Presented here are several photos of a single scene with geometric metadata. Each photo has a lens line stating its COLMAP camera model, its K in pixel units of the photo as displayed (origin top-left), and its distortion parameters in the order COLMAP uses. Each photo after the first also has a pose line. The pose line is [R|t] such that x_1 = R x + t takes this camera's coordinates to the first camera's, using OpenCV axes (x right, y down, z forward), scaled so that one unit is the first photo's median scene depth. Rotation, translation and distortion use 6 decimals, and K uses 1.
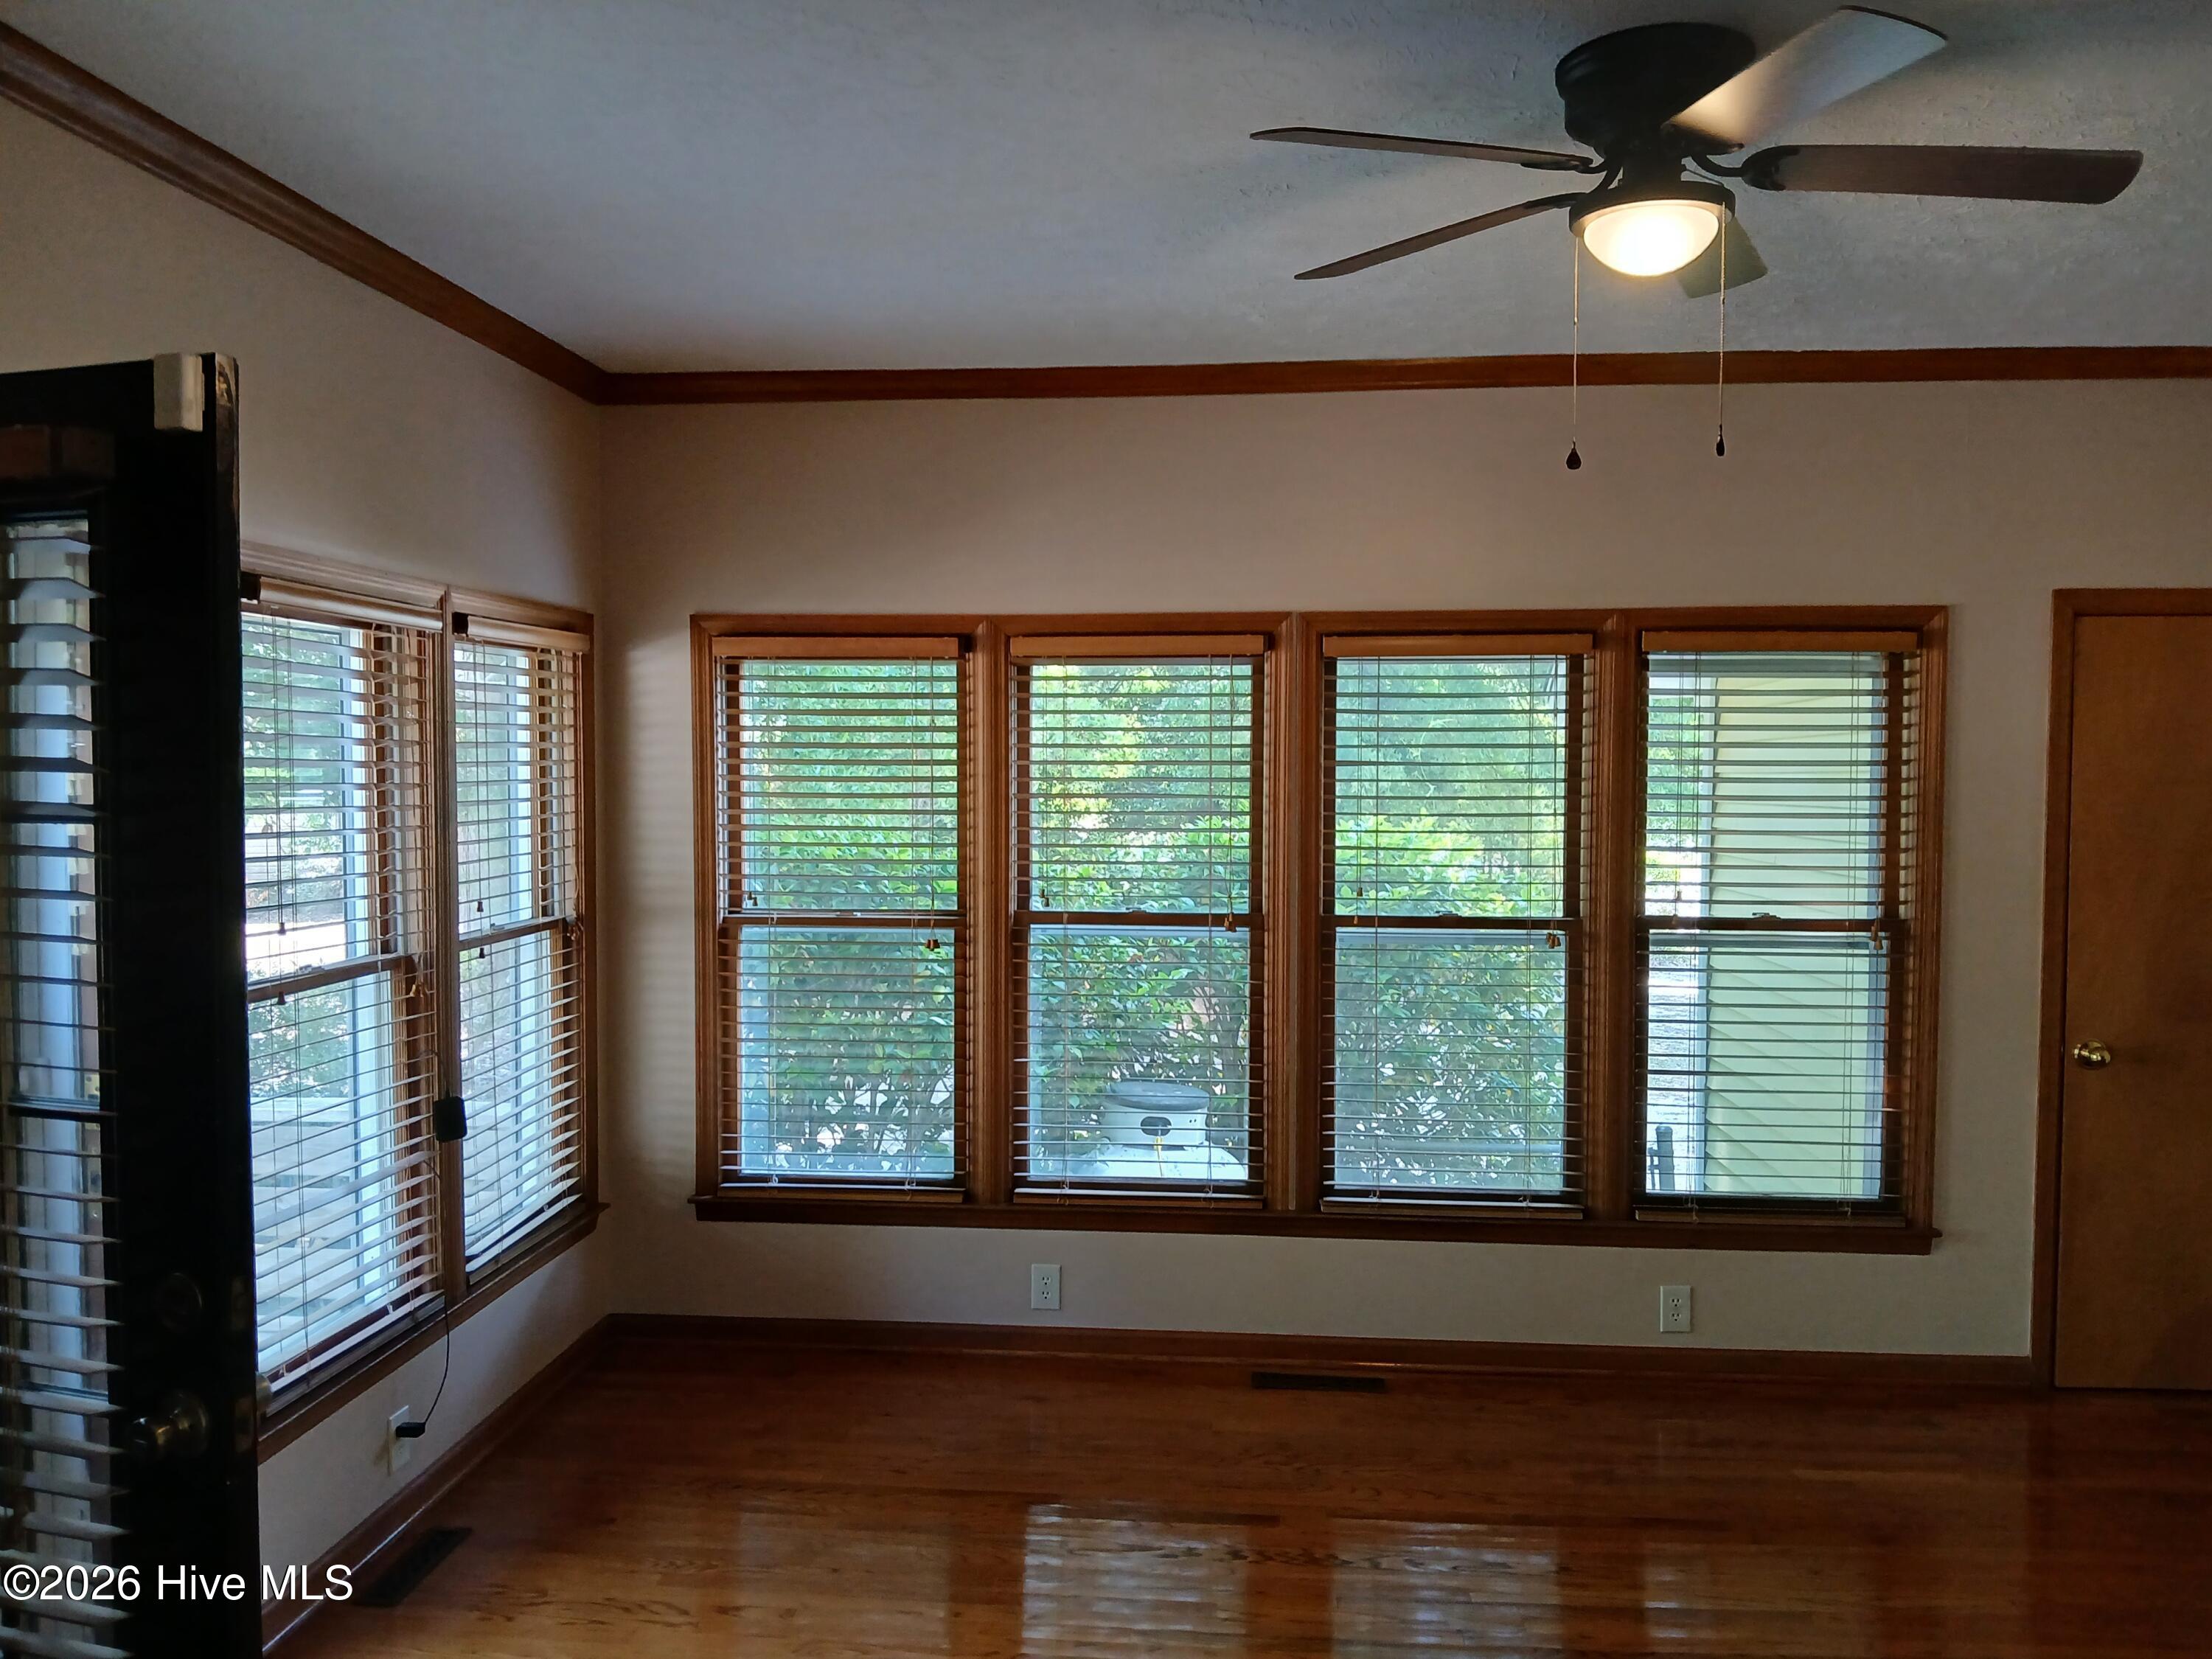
lens RADIAL K [[1821.7, 0, 1100.8], [0, 1821.7, 831.5], [0, 0, 1]] dist [0.039687, -0.041722]
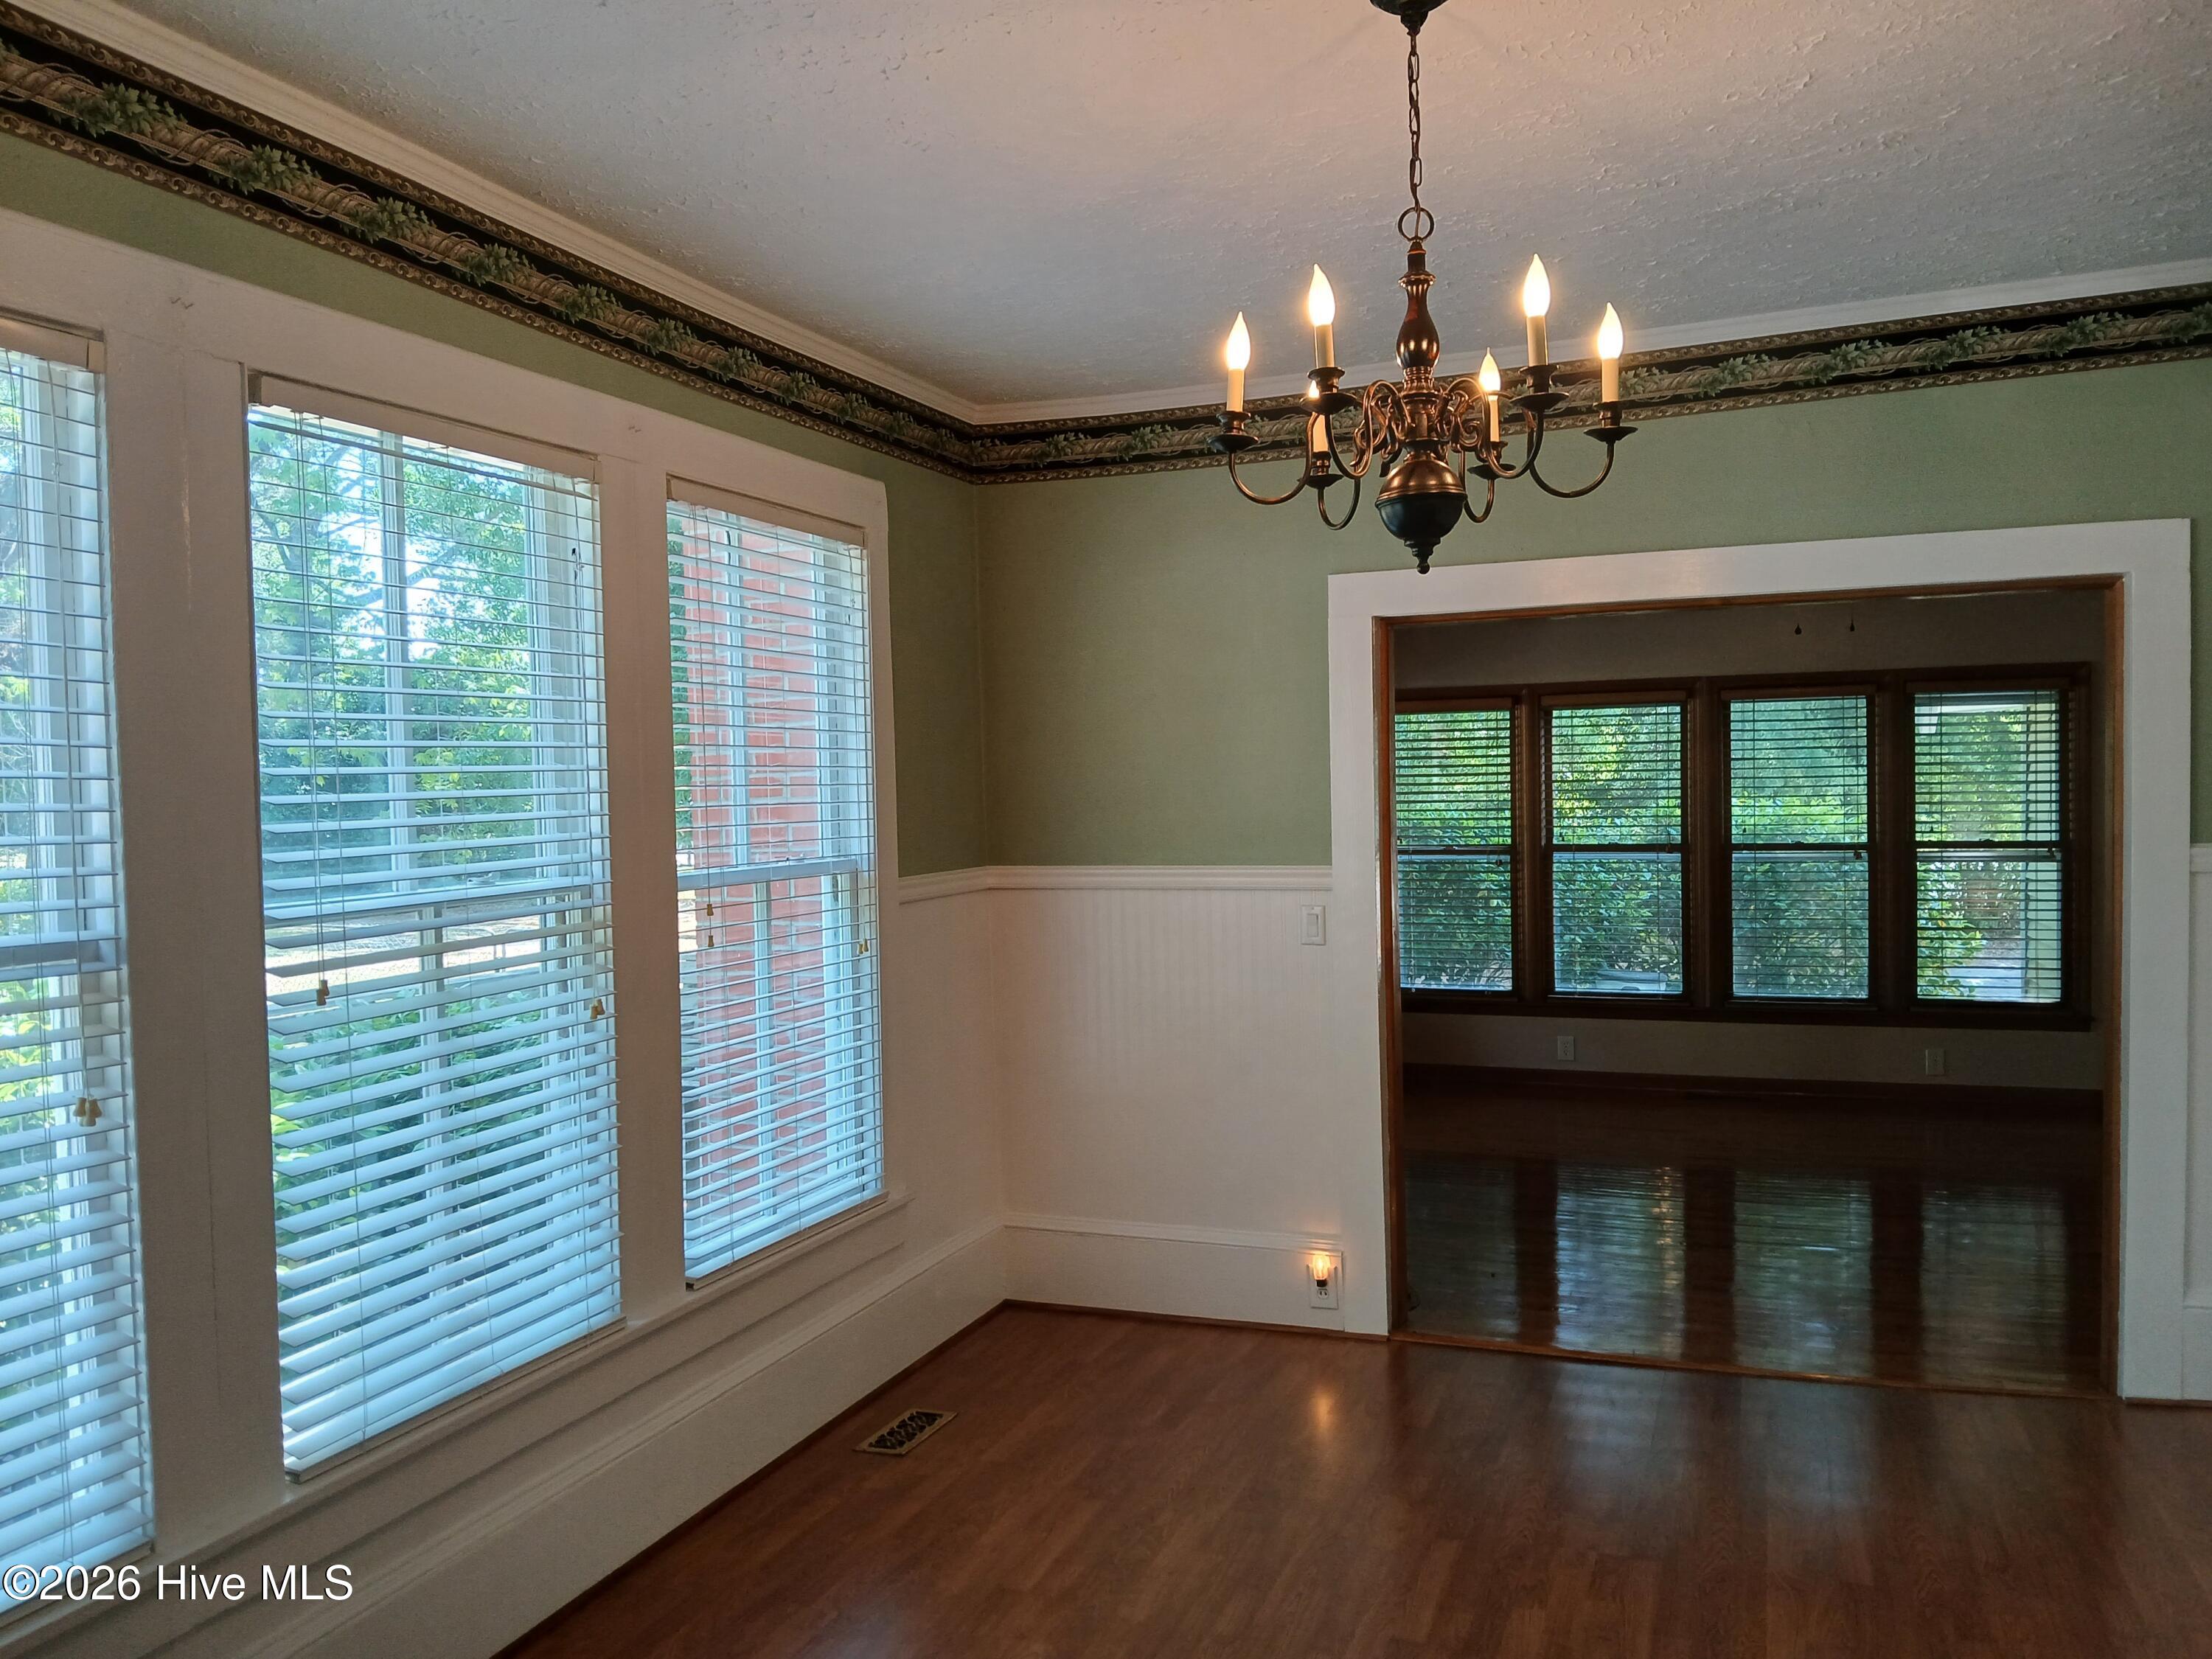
lens RADIAL K [[1821.7, 0, 1085.7], [0, 1821.7, 840.2], [0, 0, 1]] dist [0.039687, -0.041722]
pose [[0.965357, -0.013364, -0.260591, -0.014702], [0.012154, 0.999907, -0.006255, 0.045646], [0.260650, 0.002871, 0.965429, -0.909010]]
